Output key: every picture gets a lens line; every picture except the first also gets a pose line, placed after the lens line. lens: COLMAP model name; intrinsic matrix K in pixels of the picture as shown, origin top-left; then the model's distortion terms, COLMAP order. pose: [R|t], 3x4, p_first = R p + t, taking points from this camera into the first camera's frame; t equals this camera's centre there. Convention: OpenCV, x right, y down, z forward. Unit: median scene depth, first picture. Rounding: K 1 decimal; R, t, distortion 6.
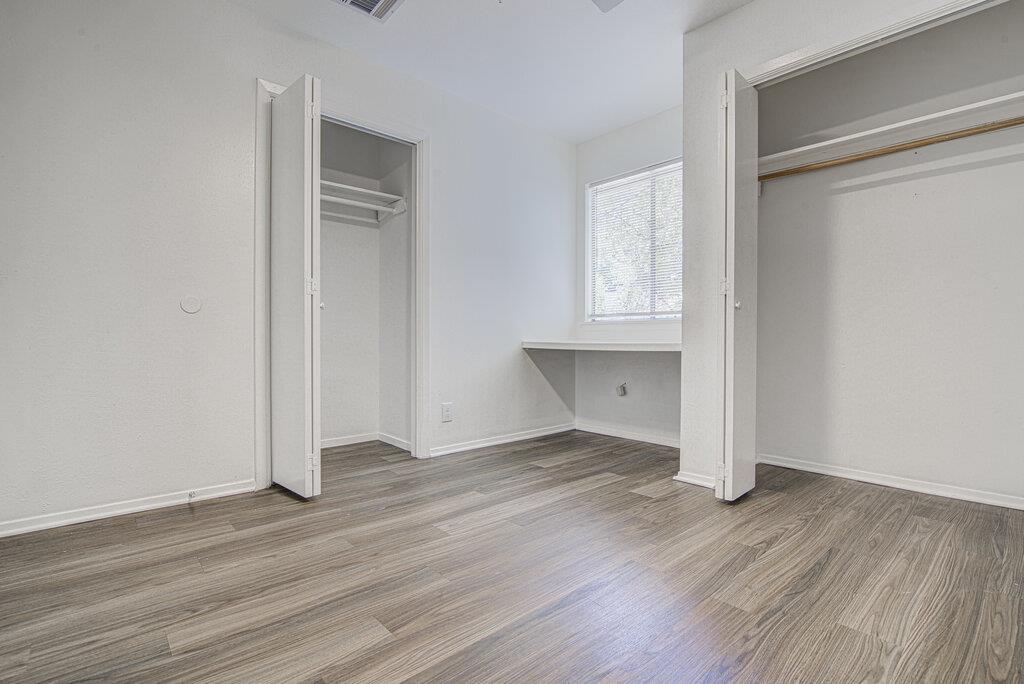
lens RADIAL K [[474.2, 0, 517.3], [0, 474.2, 344.0], [0, 0, 1]] dist [-0.021307, 0.001237]
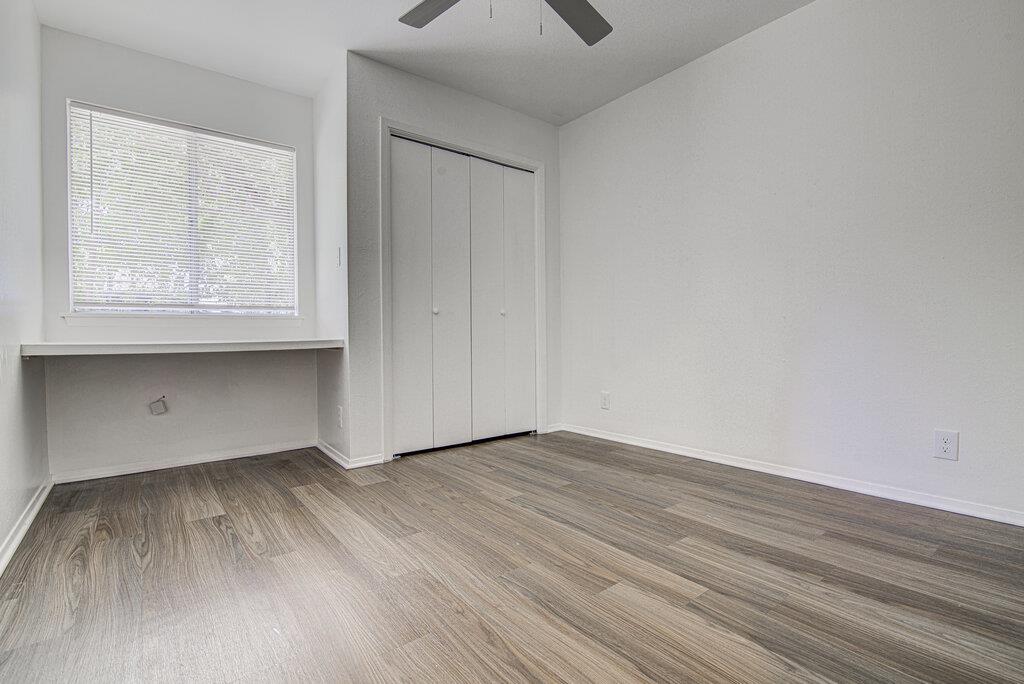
lens RADIAL K [[474.2, 0, 519.8], [0, 474.2, 336.2], [0, 0, 1]] dist [-0.021307, 0.001237]
pose [[0.065189, -0.006163, 0.997854, -0.750939], [0.023738, 0.999708, 0.004624, -0.004173], [-0.997591, 0.023386, 0.065316, 0.597233]]
